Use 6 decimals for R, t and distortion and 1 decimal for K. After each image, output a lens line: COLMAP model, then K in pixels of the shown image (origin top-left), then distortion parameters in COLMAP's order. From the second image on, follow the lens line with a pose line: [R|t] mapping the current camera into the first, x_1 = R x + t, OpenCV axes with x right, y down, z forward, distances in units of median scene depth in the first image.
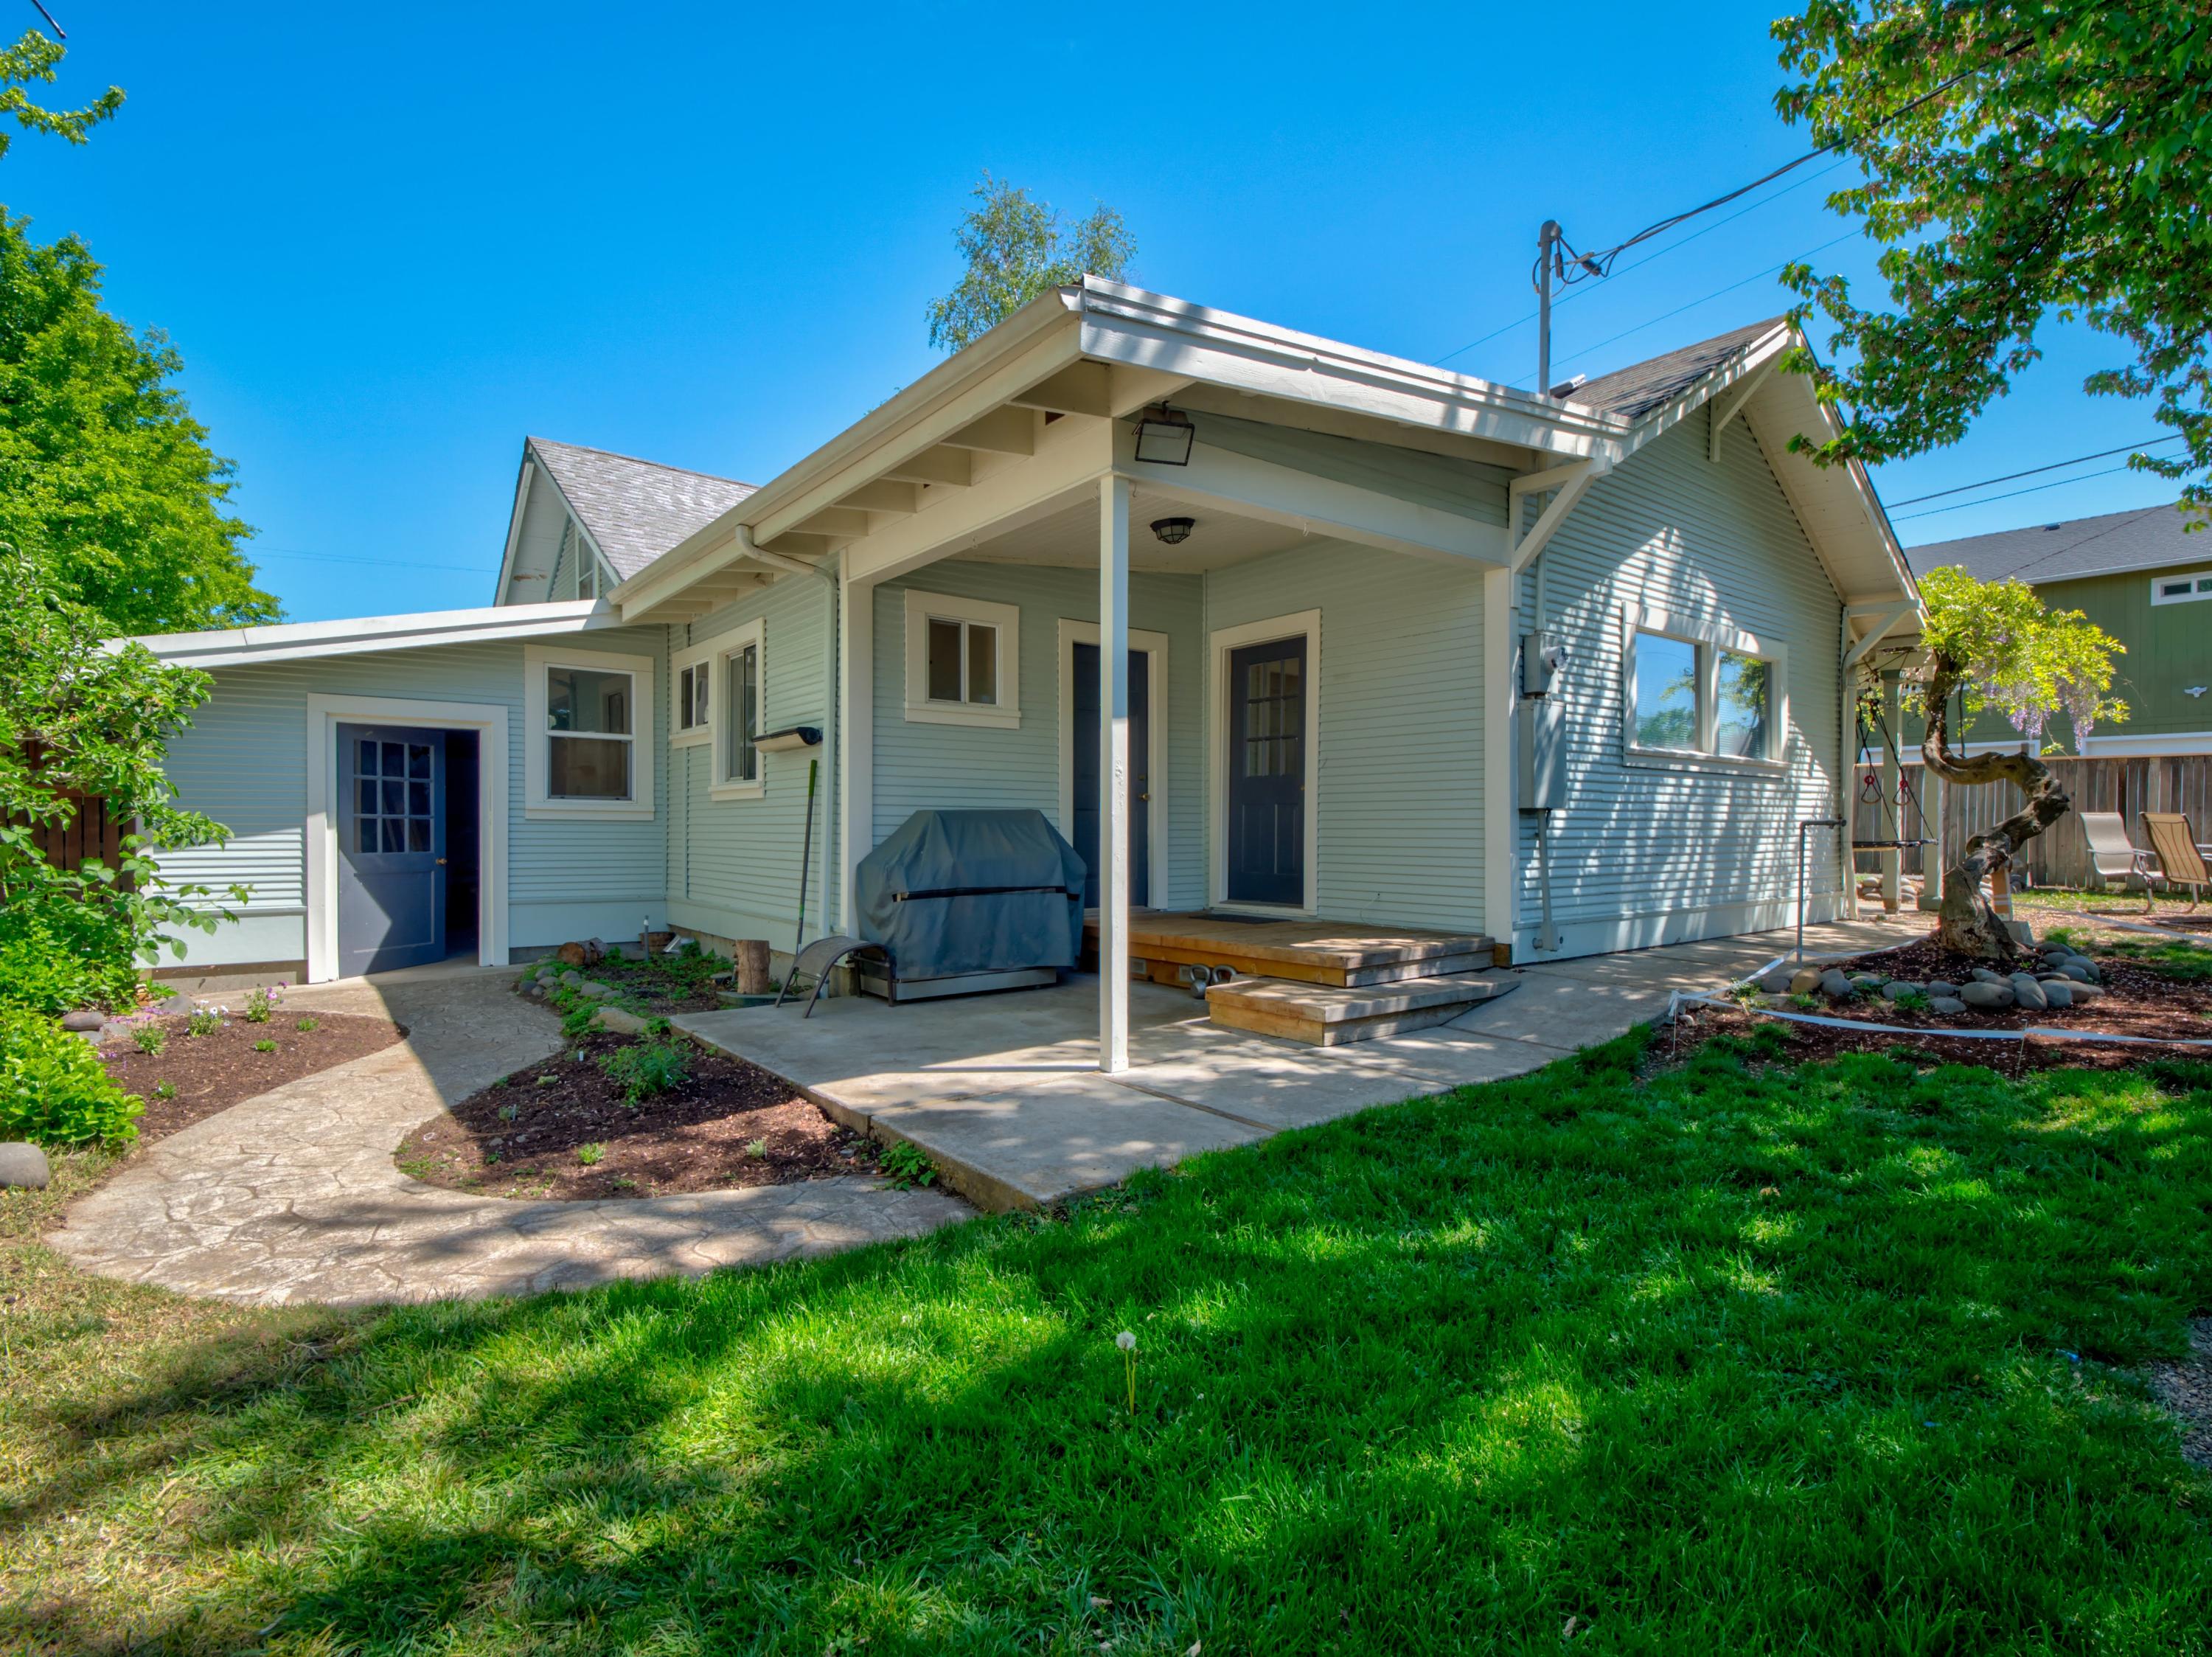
lens RADIAL K [[1022.7, 0, 1104.2], [0, 1022.7, 833.3], [0, 0, 1]] dist [0.002365, 0.000269]
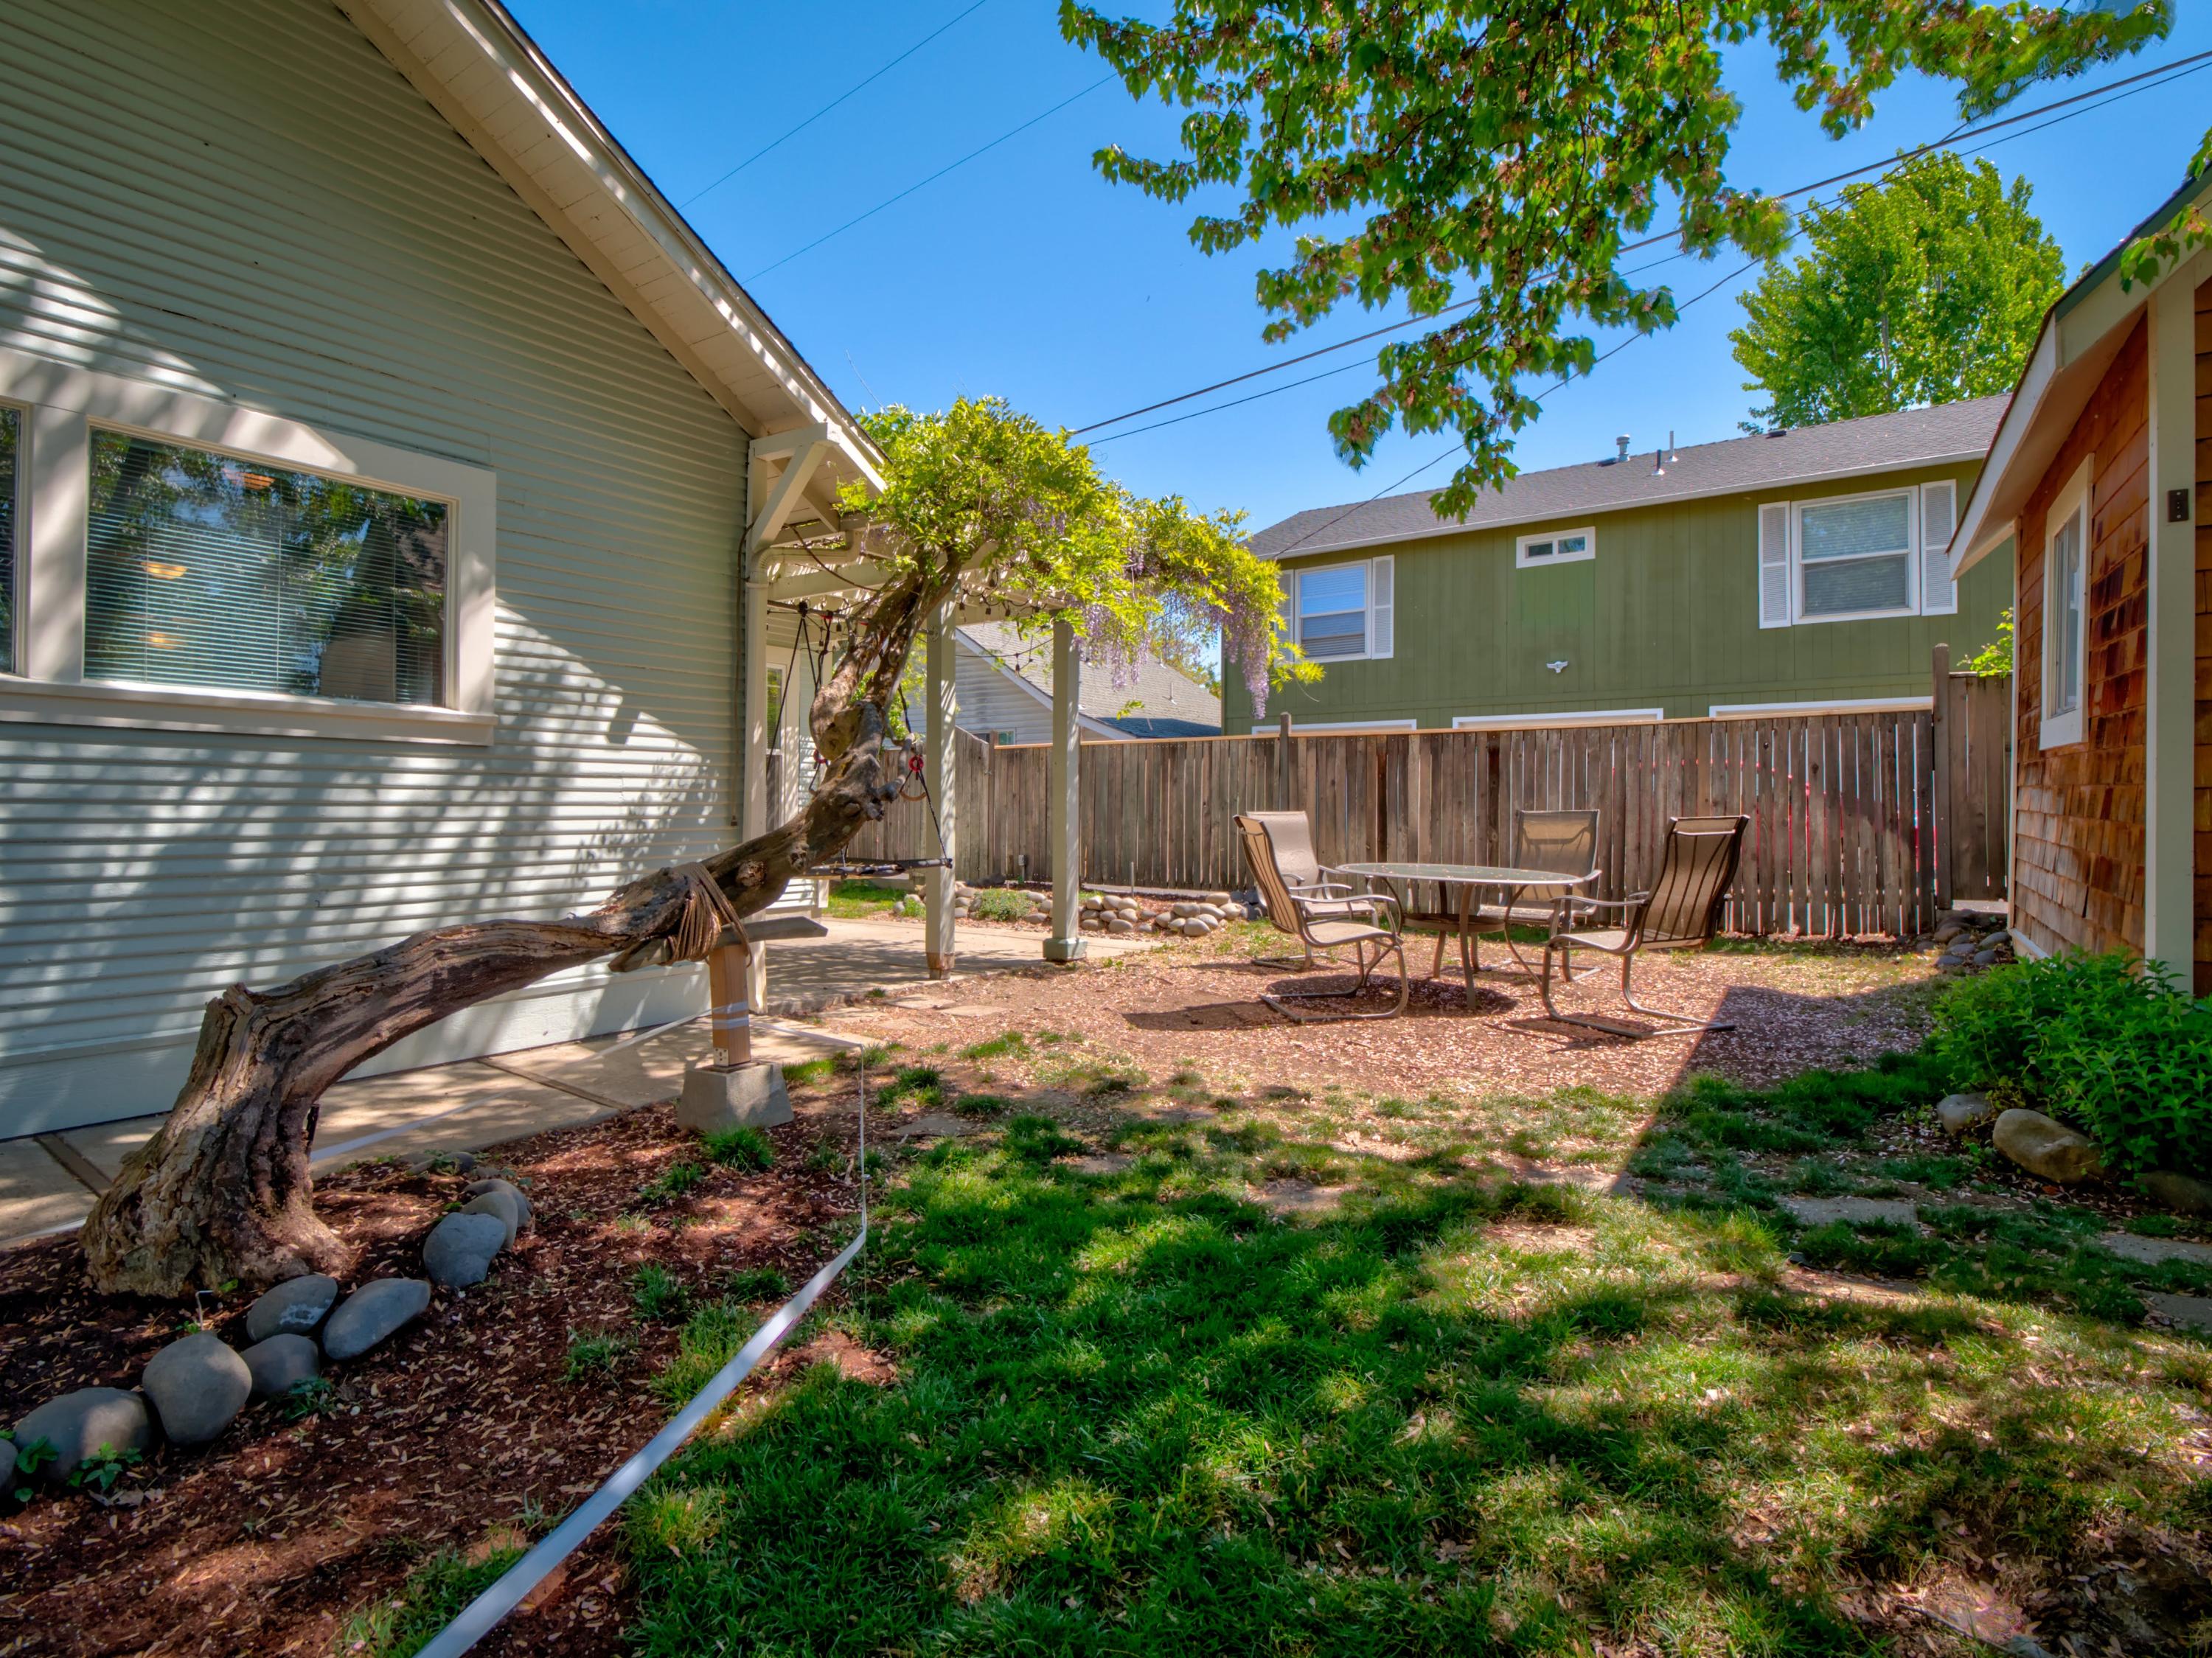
lens RADIAL K [[1022.5, 0, 1106.6], [0, 1022.5, 809.8], [0, 0, 1]] dist [0.002365, 0.000269]
pose [[0.963094, -0.007364, 0.269066, 0.614543], [0.010451, 0.999895, -0.010042, -0.014394], [-0.268964, 0.012483, 0.963069, 0.353499]]
